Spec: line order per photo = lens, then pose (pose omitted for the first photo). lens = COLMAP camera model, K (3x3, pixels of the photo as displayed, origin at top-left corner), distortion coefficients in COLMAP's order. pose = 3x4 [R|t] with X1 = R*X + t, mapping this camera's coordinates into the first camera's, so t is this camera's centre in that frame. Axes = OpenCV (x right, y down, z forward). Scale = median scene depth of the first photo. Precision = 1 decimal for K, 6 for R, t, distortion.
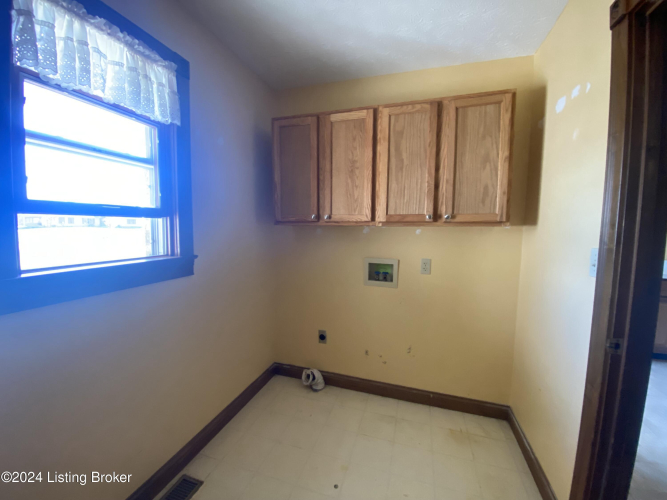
lens RADIAL K [[269.2, 0, 332.9], [0, 269.2, 247.4], [0, 0, 1]] dist [-0.008514, -0.001109]
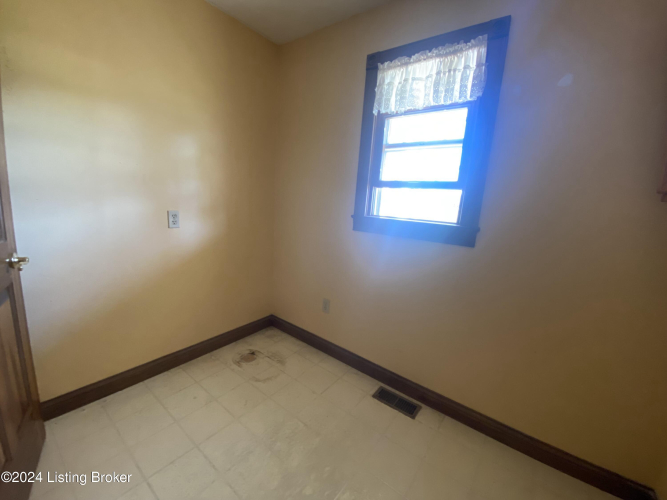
lens RADIAL K [[269.2, 0, 332.6], [0, 269.2, 248.9], [0, 0, 1]] dist [-0.008514, -0.001109]
pose [[-0.317884, 0.146885, -0.936683, 0.700509], [-0.145175, 0.968737, 0.201179, -0.024041], [0.936949, 0.199935, -0.286622, 0.980243]]
